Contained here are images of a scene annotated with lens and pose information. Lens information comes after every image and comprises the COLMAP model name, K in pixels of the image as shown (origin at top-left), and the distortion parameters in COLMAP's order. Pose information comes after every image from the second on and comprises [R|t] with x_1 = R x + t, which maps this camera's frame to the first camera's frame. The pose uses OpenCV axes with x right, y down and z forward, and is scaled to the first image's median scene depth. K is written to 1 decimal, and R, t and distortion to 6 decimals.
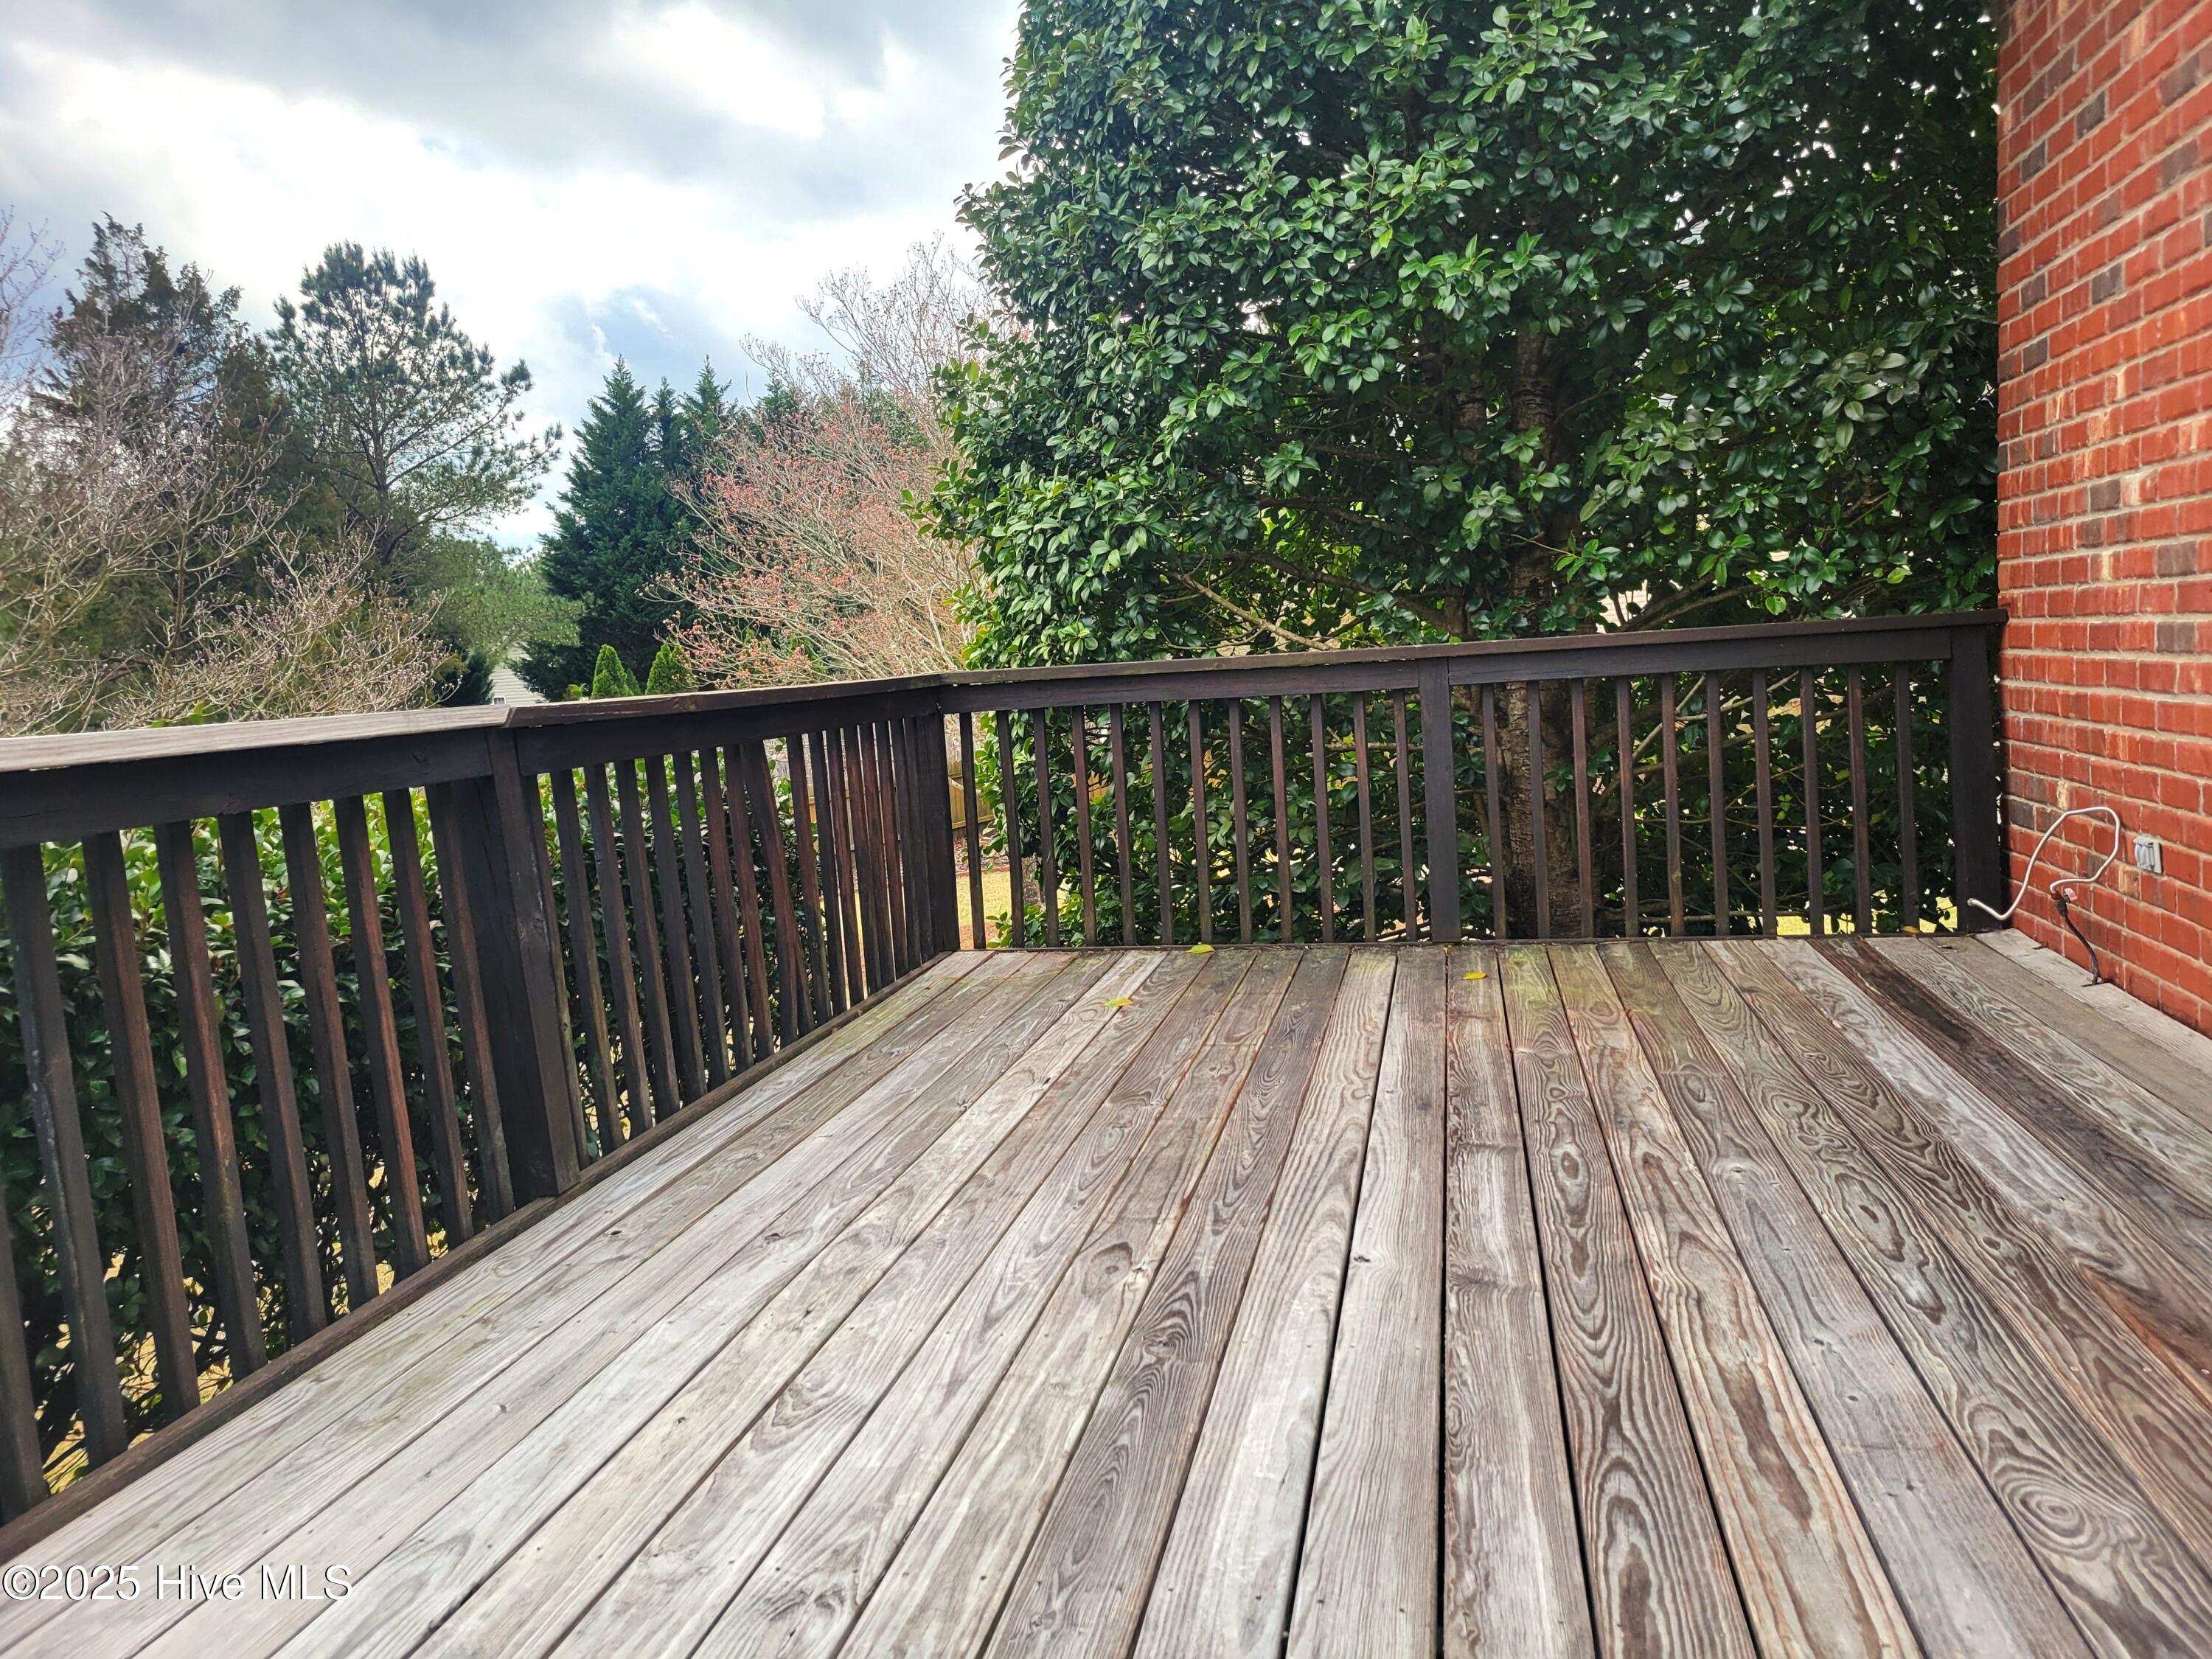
lens RADIAL K [[1684.2, 0, 1097.7], [0, 1684.2, 818.3], [0, 0, 1]] dist [0.047375, -0.032351]
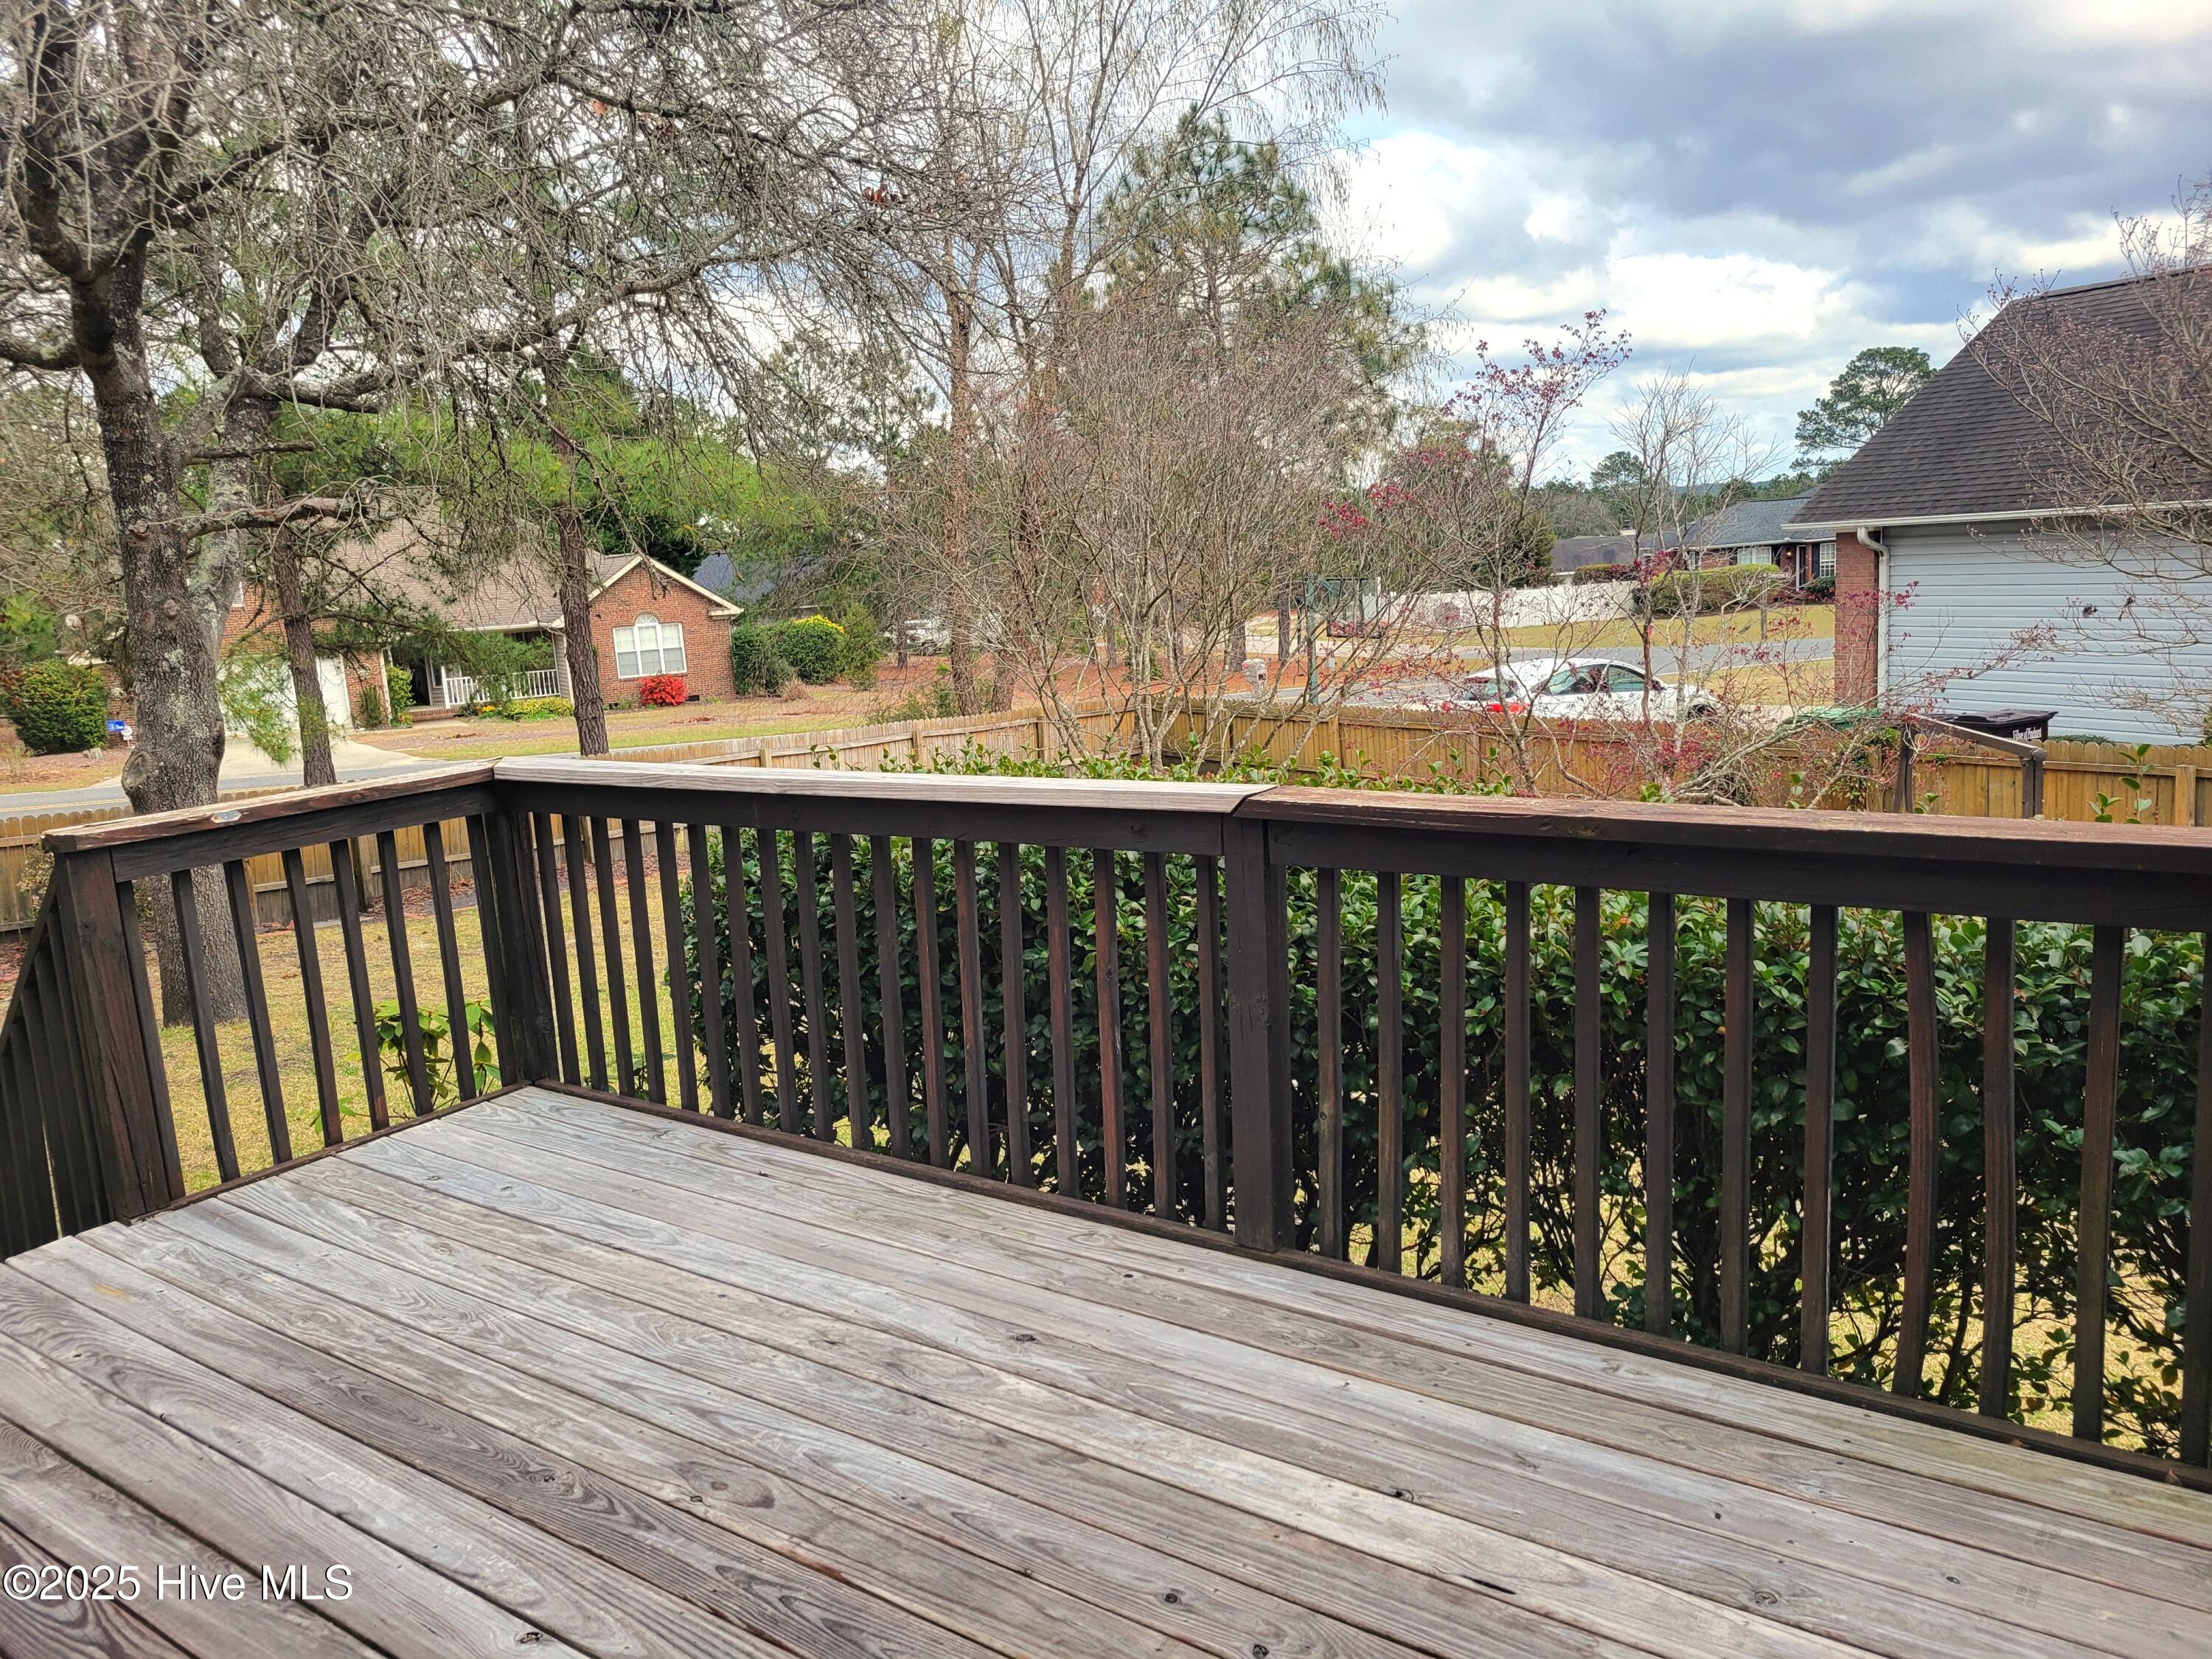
lens RADIAL K [[1684.2, 0, 1097.7], [0, 1684.2, 818.3], [0, 0, 1]] dist [0.047375, -0.032351]
pose [[-0.420762, 0.240942, -0.874589, 0.632990], [0.010347, 0.965296, 0.260953, -0.341356], [0.907112, 0.100750, -0.408653, 1.421549]]
